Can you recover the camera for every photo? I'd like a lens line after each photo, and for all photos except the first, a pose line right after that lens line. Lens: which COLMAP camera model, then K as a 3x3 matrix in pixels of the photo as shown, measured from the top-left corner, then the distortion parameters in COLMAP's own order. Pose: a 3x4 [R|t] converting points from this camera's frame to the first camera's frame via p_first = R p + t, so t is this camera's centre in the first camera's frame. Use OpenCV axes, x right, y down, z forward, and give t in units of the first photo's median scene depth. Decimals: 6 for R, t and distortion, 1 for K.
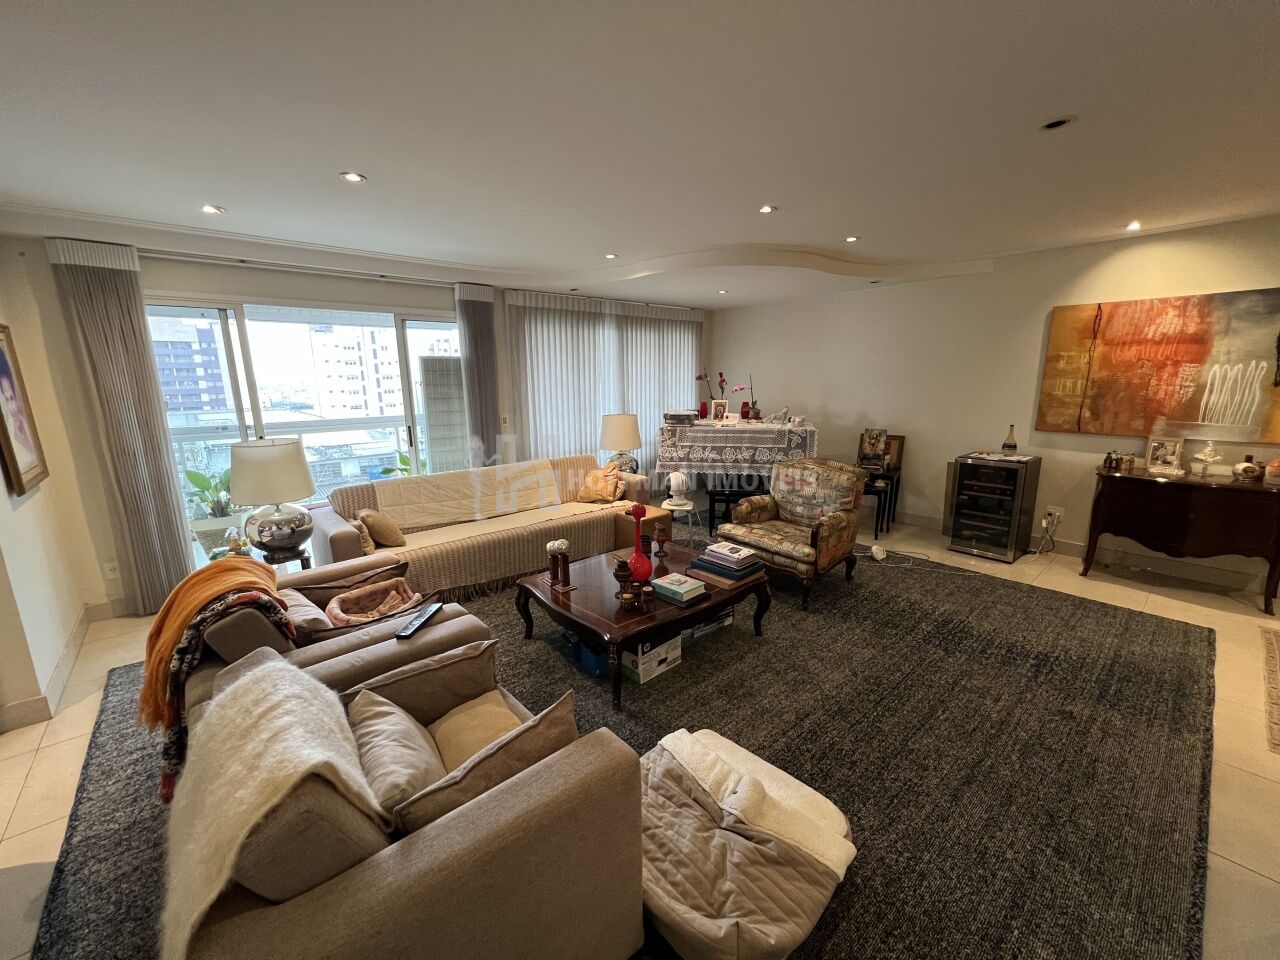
lens RADIAL K [[508.6, 0, 636.9], [0, 508.6, 479.6], [0, 0, 1]] dist [-0.000446, -0.000157]
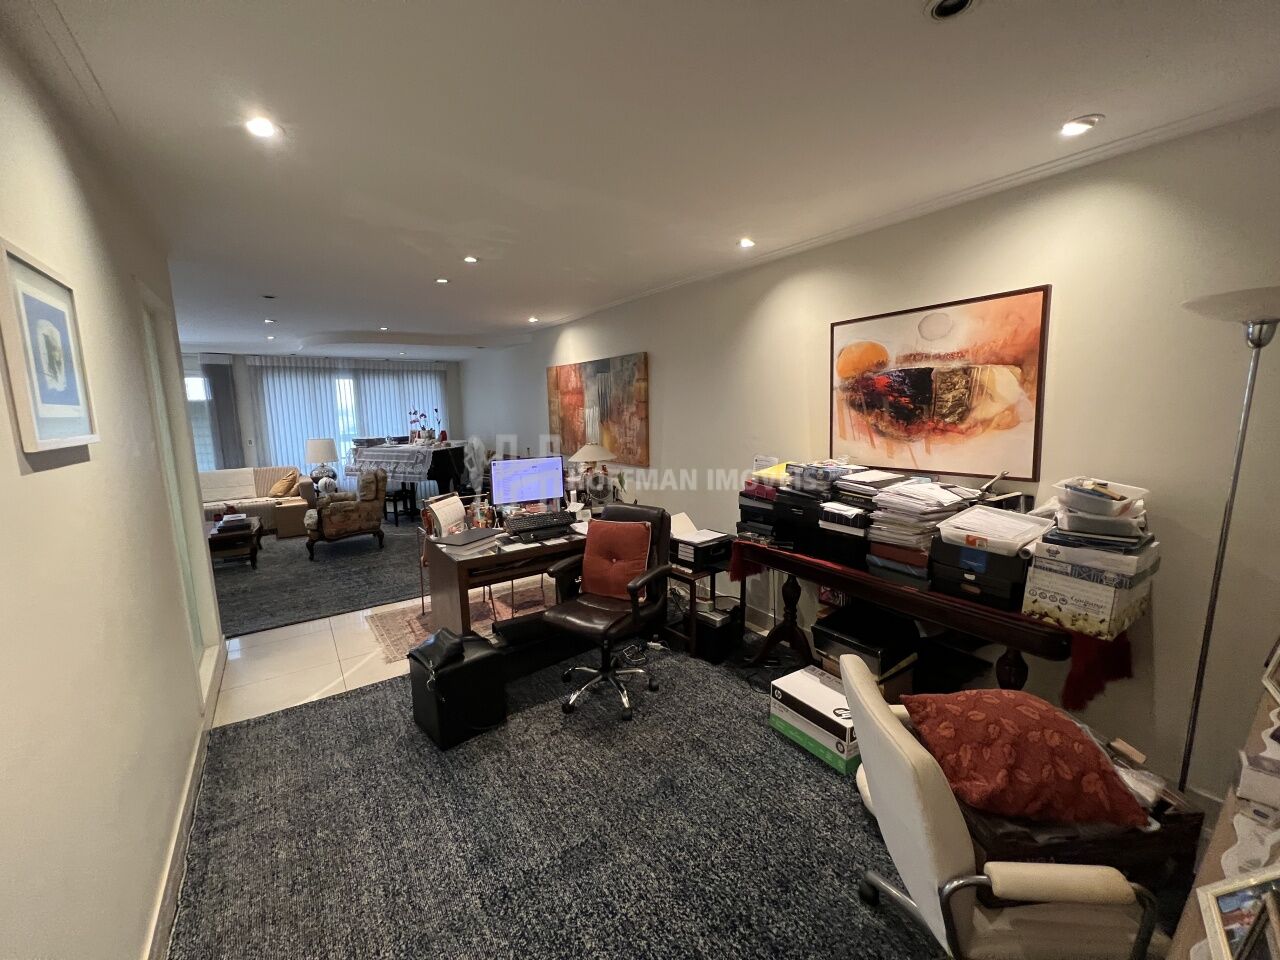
lens RADIAL K [[508.6, 0, 639.8], [0, 508.6, 479.6], [0, 0, 1]] dist [-0.000446, -0.000157]
pose [[0.994990, 0.014700, -0.098888, 1.082208], [-0.019775, 0.998526, -0.050541, 0.045165], [0.098000, 0.052243, 0.993814, -0.361077]]
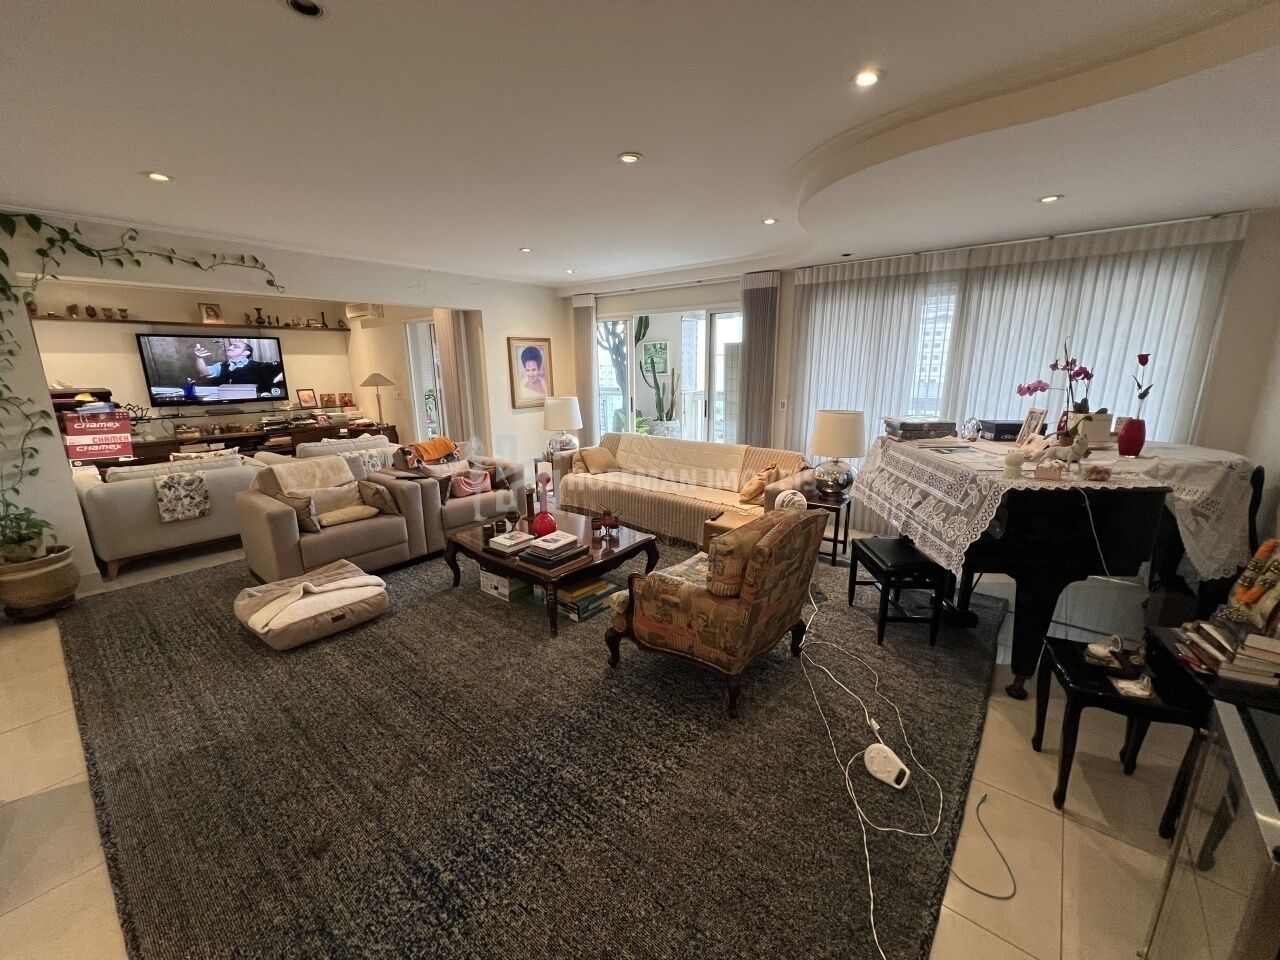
lens RADIAL K [[508.6, 0, 642.4], [0, 508.6, 481.4], [0, 0, 1]] dist [-0.000446, -0.000157]
pose [[0.171562, 0.236287, -0.956418, 0.730727], [-0.189846, 0.960545, 0.203252, -0.133769], [0.966708, 0.146702, 0.209651, 0.596883]]
